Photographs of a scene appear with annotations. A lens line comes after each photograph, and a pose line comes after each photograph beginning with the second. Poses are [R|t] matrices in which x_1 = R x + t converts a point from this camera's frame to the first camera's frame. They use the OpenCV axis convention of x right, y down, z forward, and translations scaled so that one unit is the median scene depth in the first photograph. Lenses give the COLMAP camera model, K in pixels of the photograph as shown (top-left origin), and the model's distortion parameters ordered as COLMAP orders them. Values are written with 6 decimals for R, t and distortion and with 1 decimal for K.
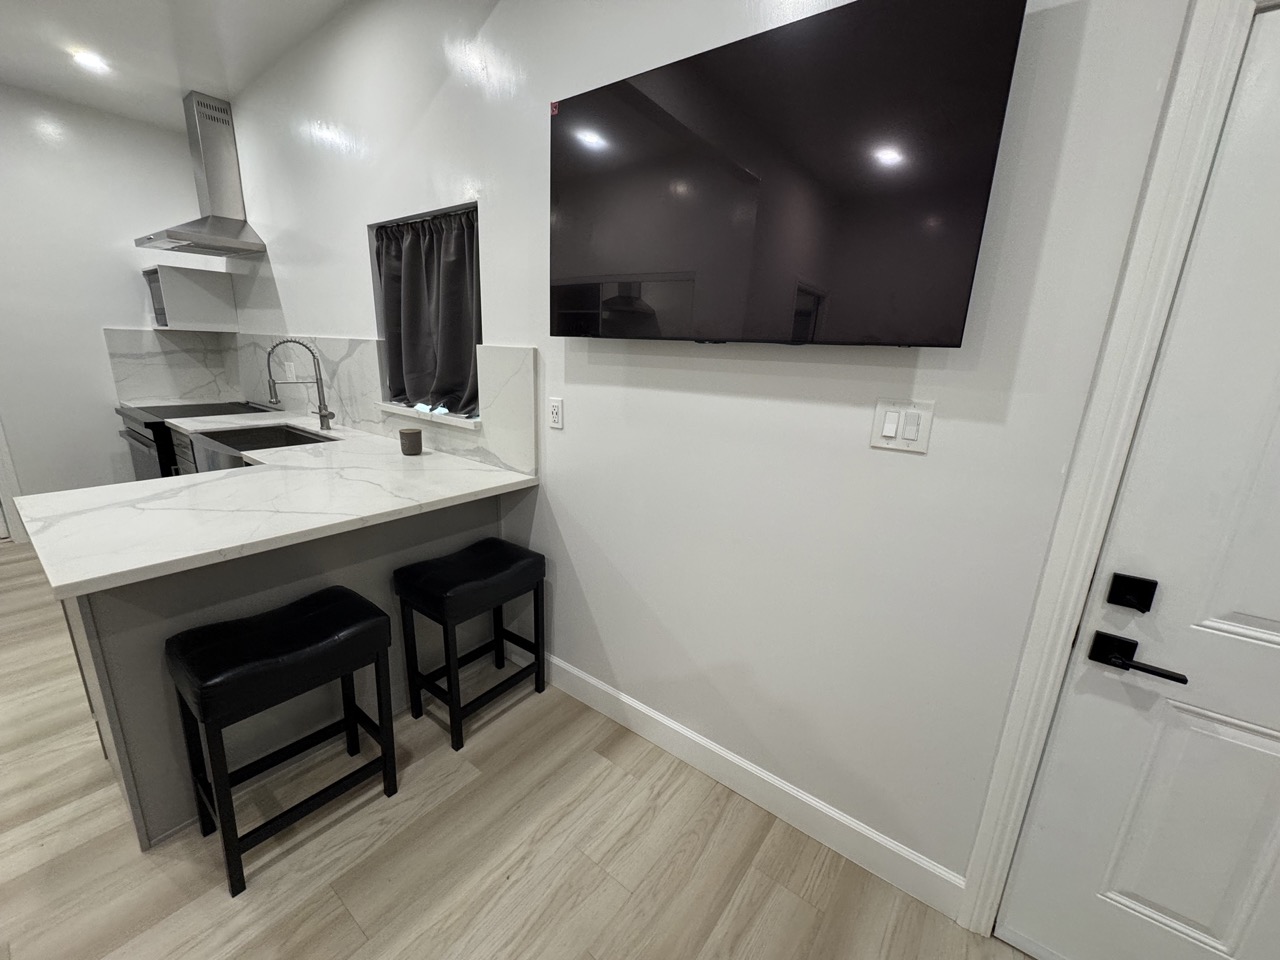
lens RADIAL K [[511.4, 0, 641.3], [0, 511.4, 481.5], [0, 0, 1]] dist [-0.005257, 0.000991]
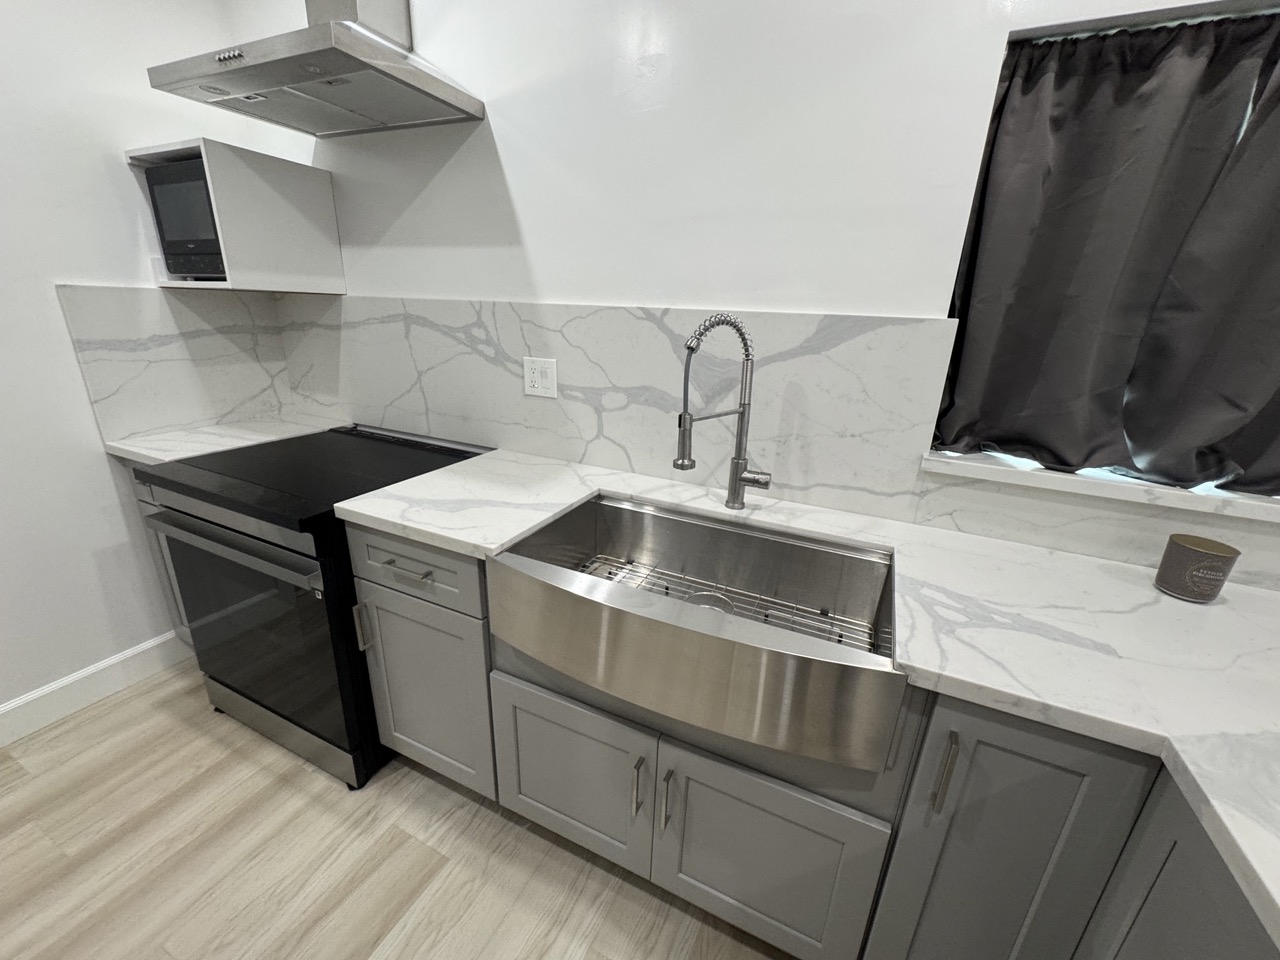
lens RADIAL K [[511.4, 0, 640.6], [0, 511.4, 481.2], [0, 0, 1]] dist [-0.005257, 0.000991]
pose [[0.978866, -0.067251, 0.193127, -1.038353], [0.052259, 0.995286, 0.081705, -0.221576], [-0.197711, -0.069885, 0.977766, 0.718443]]
